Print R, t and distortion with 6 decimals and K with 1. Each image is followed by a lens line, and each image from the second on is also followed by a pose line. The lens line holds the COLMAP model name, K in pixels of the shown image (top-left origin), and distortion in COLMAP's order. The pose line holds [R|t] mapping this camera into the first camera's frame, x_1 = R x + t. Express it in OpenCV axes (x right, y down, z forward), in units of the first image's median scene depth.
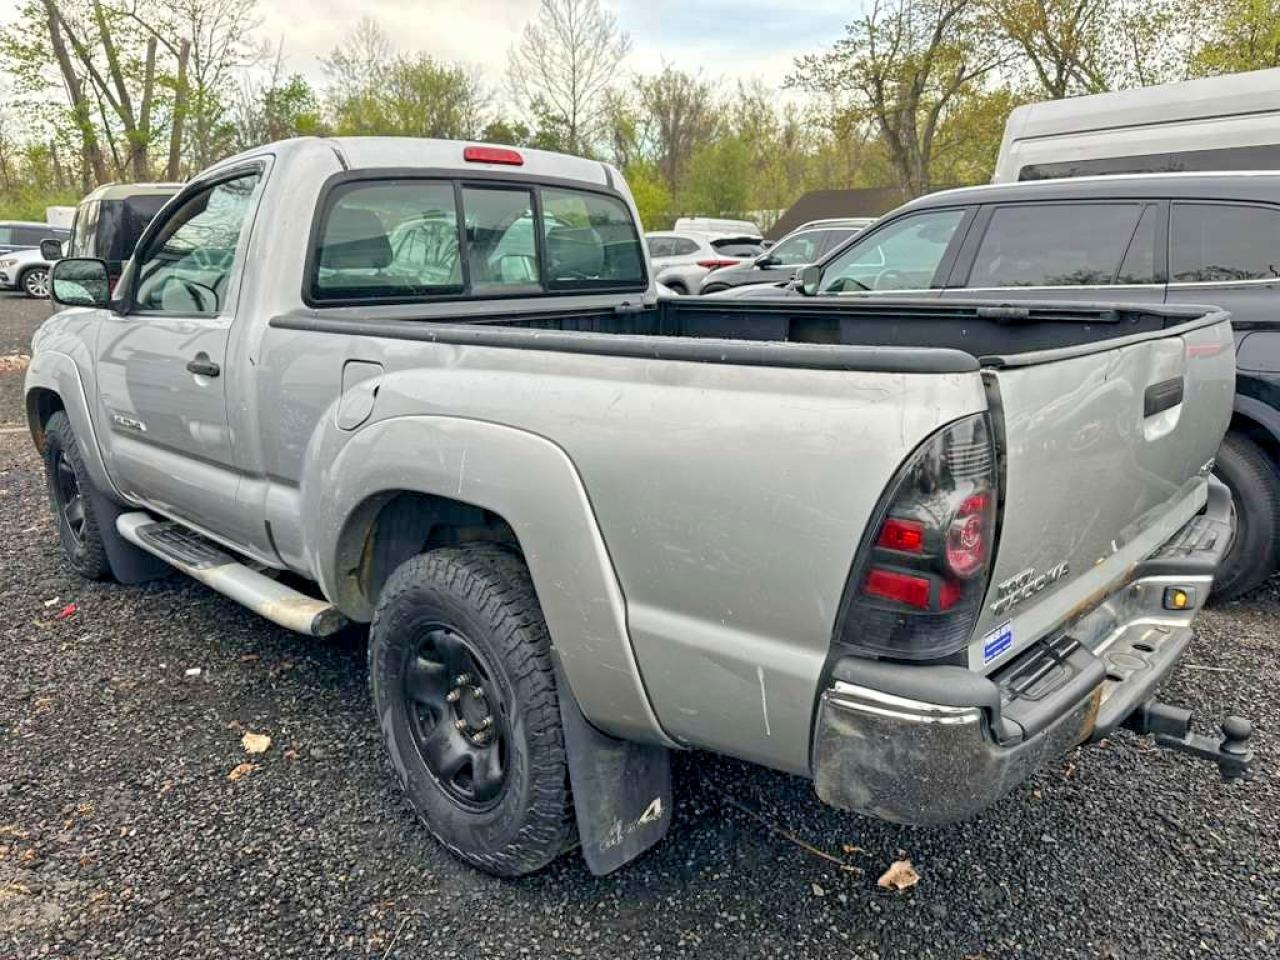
lens RADIAL K [[962.9, 0, 640.0], [0, 962.9, 480.0], [0, 0, 1]] dist [0.000955, -0.001978]
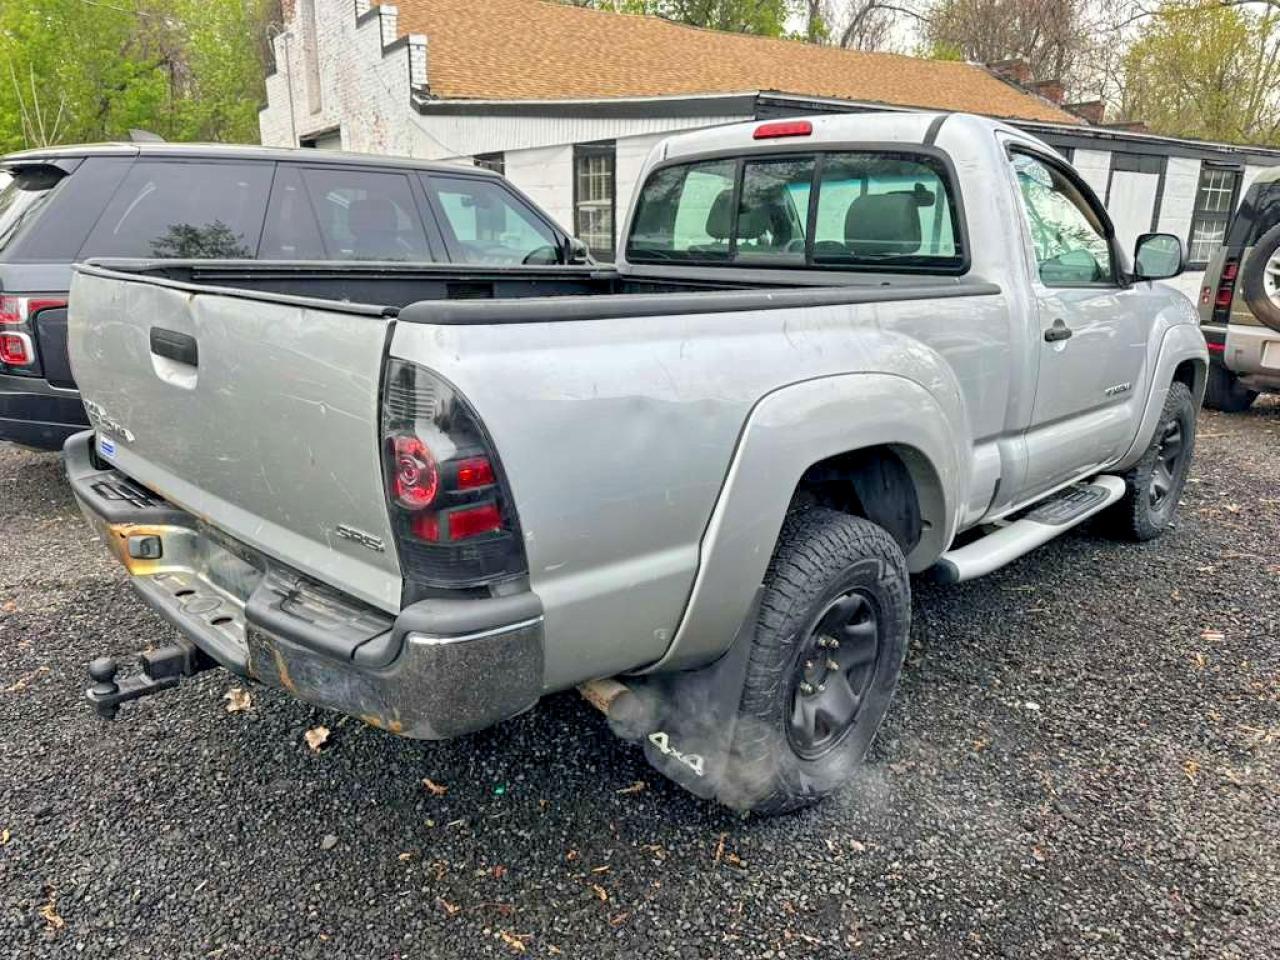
lens RADIAL K [[962.9, 0, 640.0], [0, 962.9, 480.0], [0, 0, 1]] dist [0.000955, -0.001978]
pose [[-0.064846, 0.256065, -0.964482, 1.117476], [-0.232843, 0.935954, 0.264147, -0.256577], [0.970350, 0.241702, -0.001070, 1.093771]]
